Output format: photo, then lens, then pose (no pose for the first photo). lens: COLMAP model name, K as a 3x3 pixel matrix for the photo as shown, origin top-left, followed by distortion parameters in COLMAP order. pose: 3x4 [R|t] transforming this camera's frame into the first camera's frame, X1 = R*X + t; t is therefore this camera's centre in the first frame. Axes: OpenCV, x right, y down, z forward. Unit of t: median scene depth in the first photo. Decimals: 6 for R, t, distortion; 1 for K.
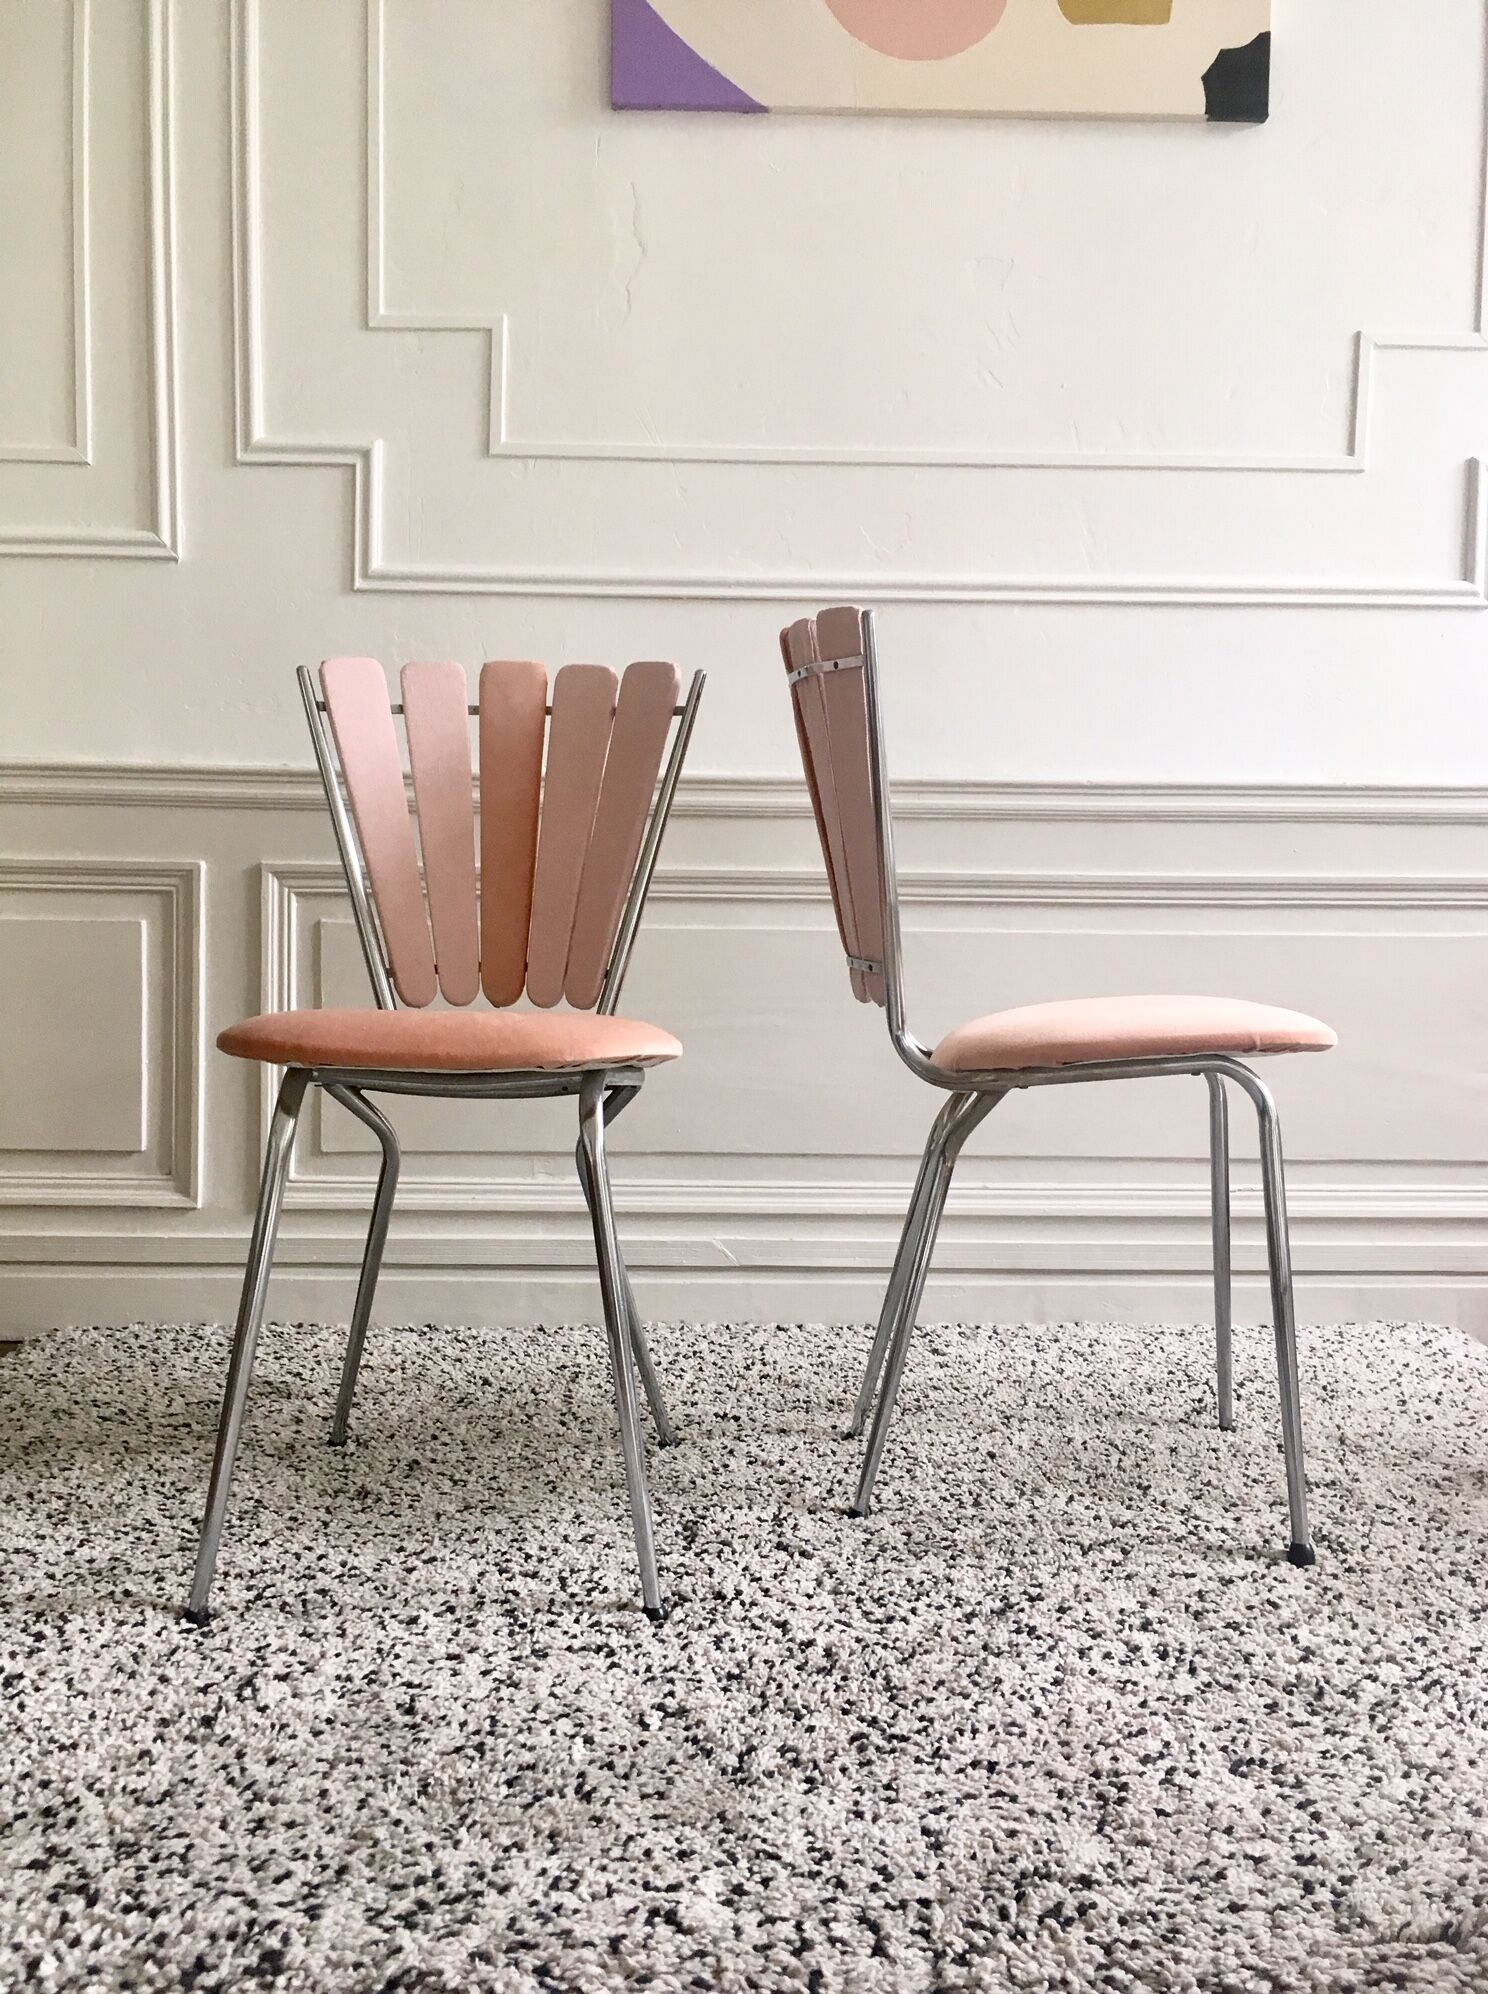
lens RADIAL K [[1706.0, 0, 746.0], [0, 1706.0, 985.7], [0, 0, 1]] dist [0.076873, -0.102859]
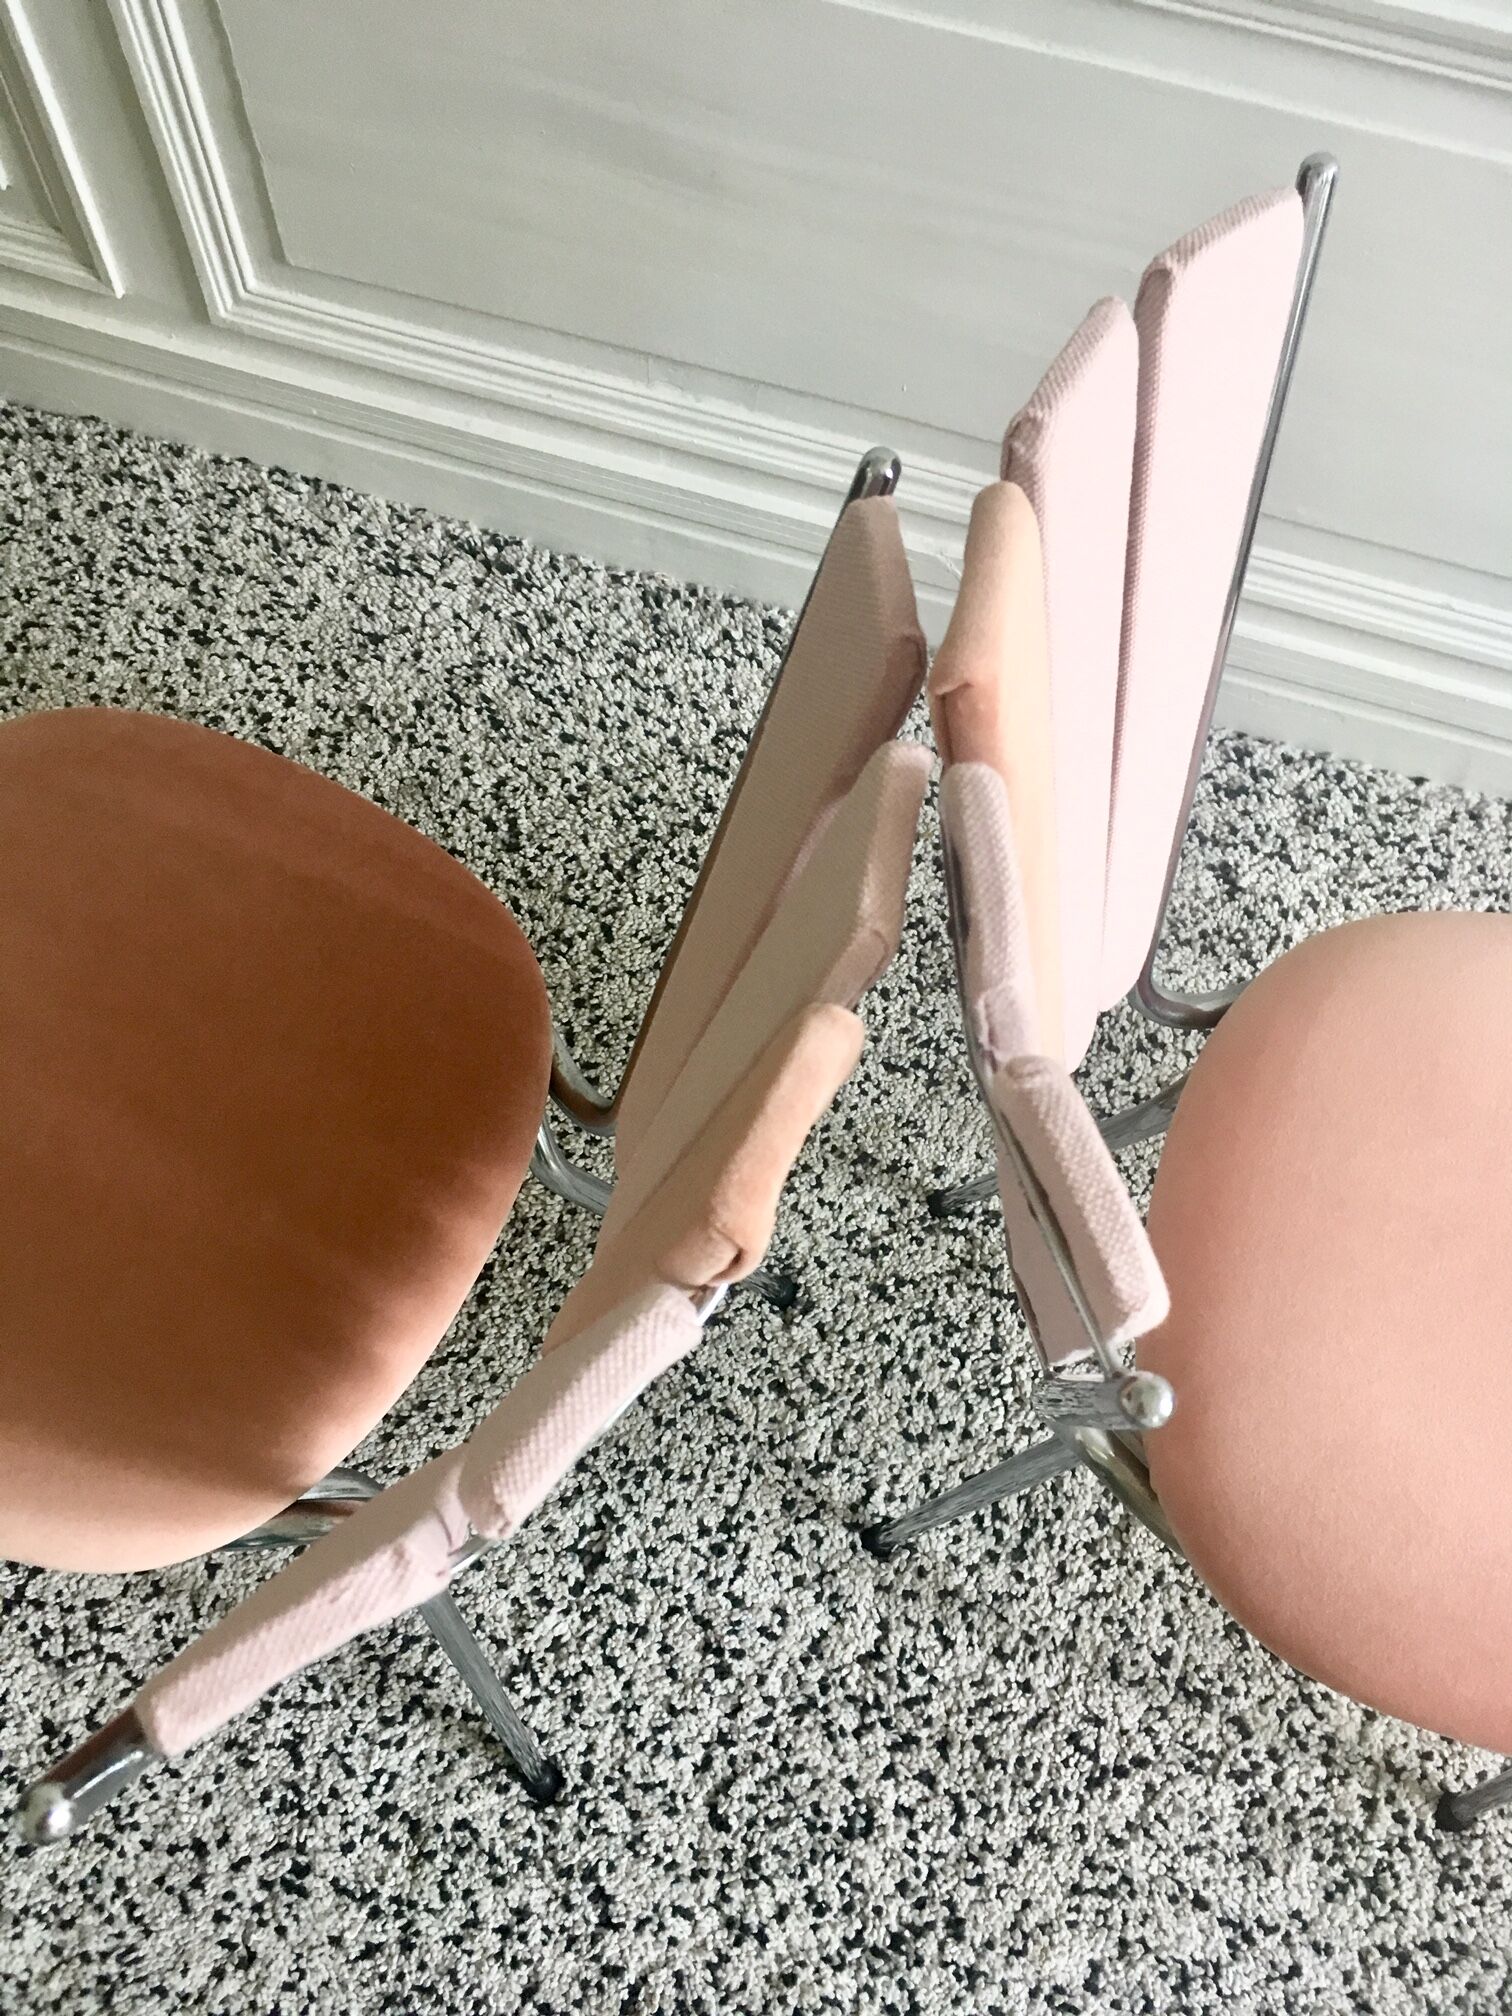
lens RADIAL K [[1724.8, 0, 749.2], [0, 1724.8, 1018.2], [0, 0, 1]] dist [0.076873, -0.102859]
pose [[0.948259, 0.293059, -0.122154, 0.040873], [-0.024634, 0.451488, 0.891937, -0.339418], [0.316541, -0.842778, 0.435347, 0.660278]]
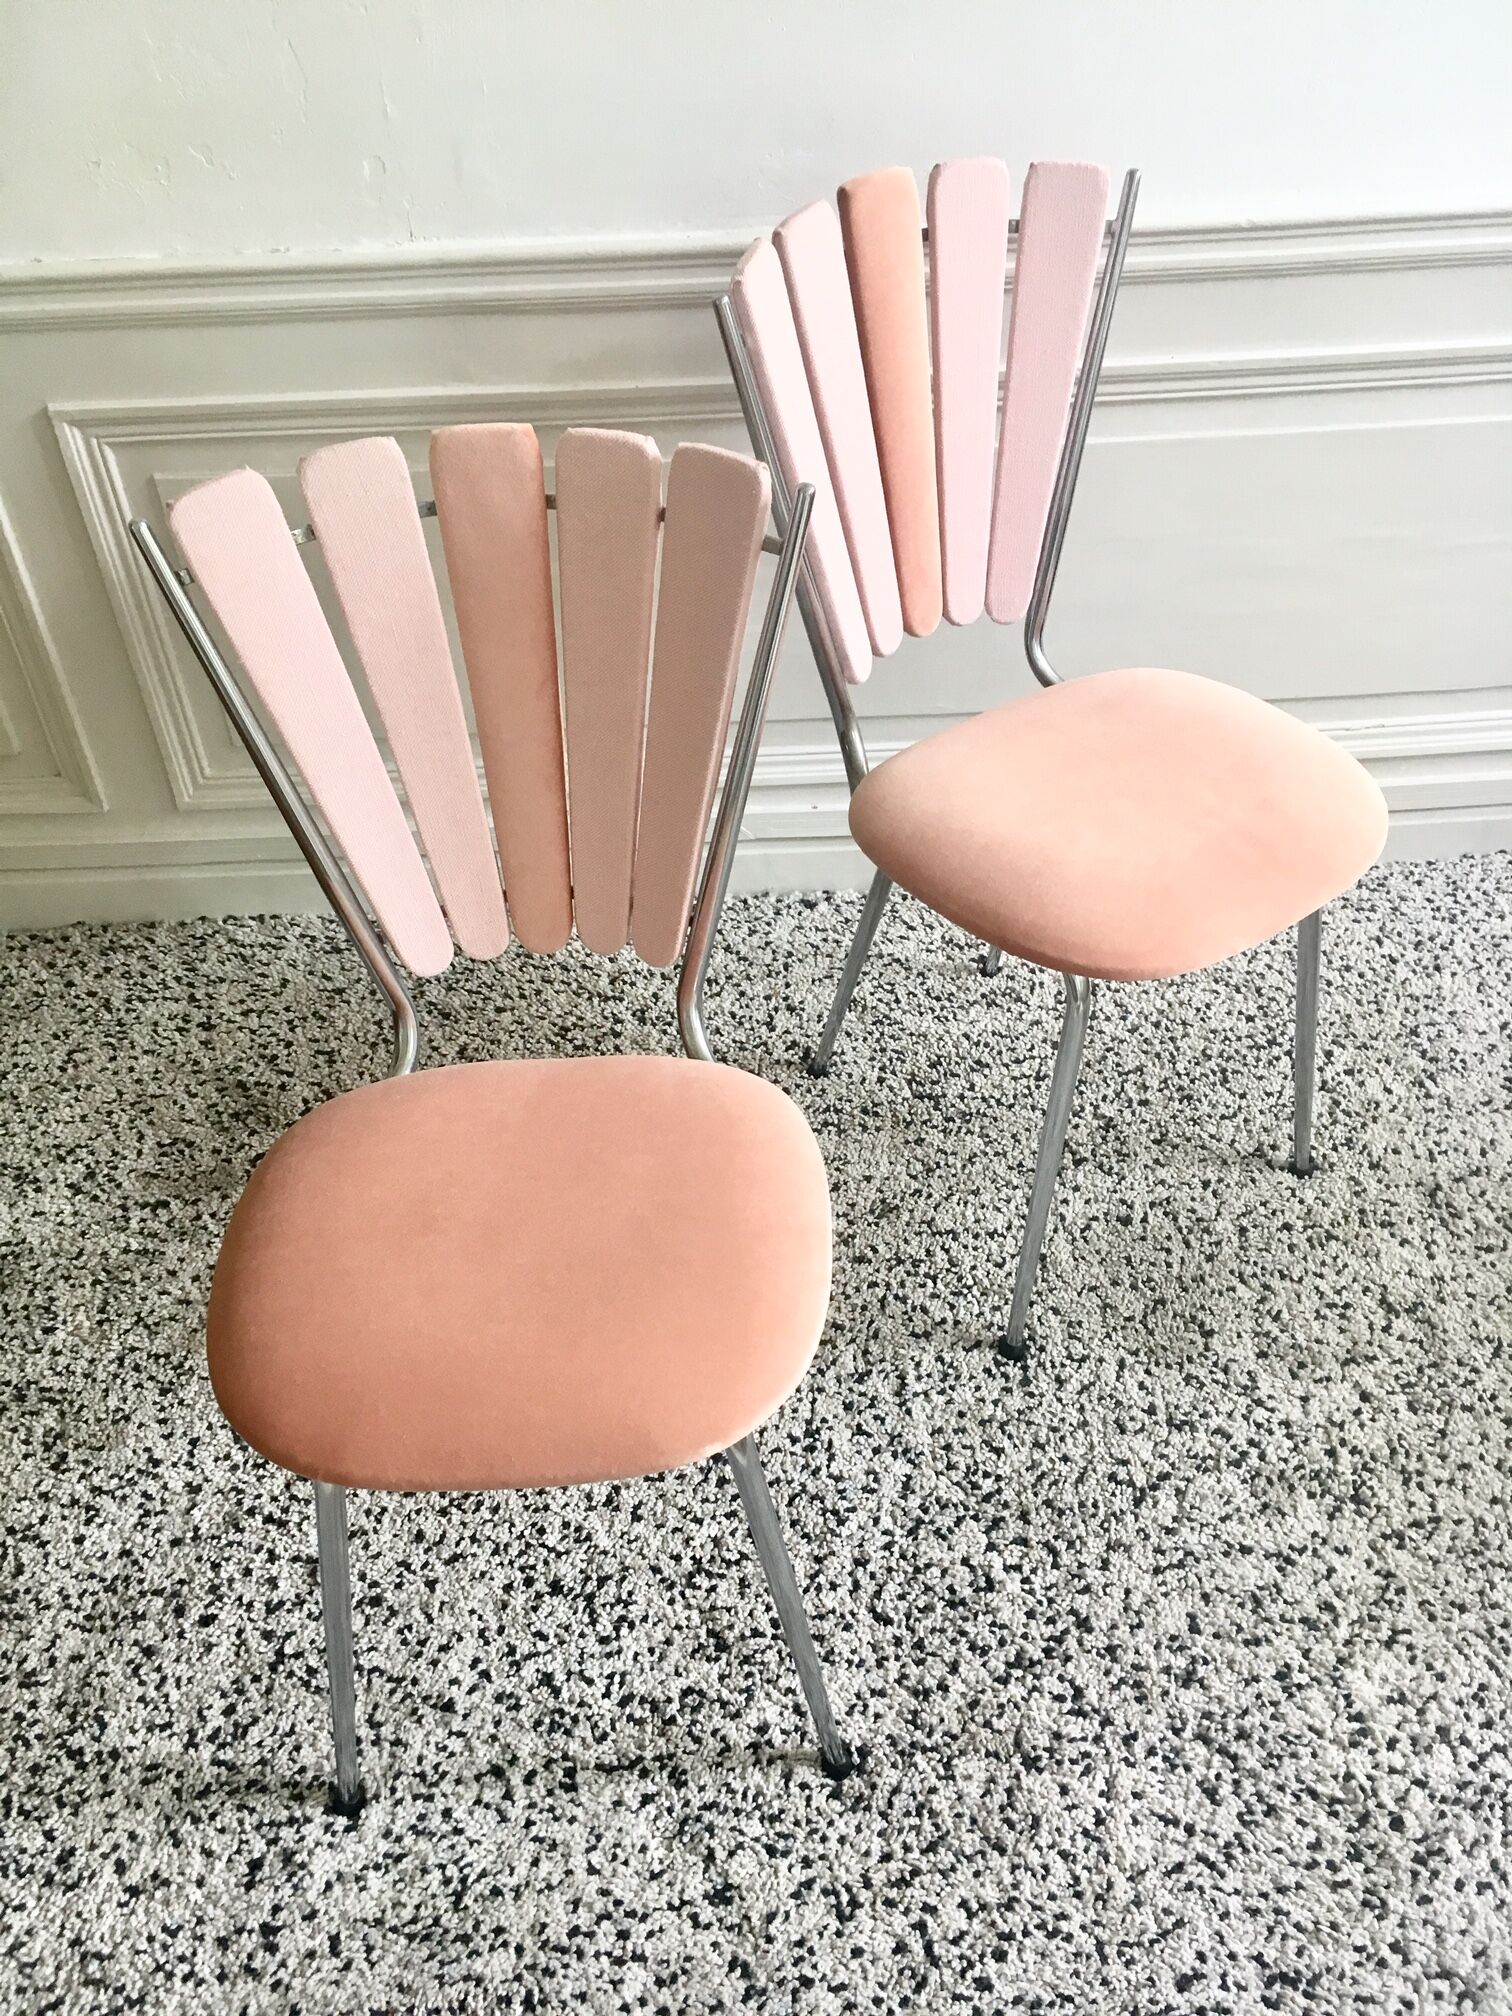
lens RADIAL K [[1724.8, 0, 751.3], [0, 1724.8, 1004.8], [0, 0, 1]] dist [0.076873, -0.102859]
pose [[0.998770, -0.039690, -0.029732, 0.017541], [0.049477, 0.756901, 0.651654, -0.373210], [-0.003360, -0.652324, 0.757933, 0.330607]]
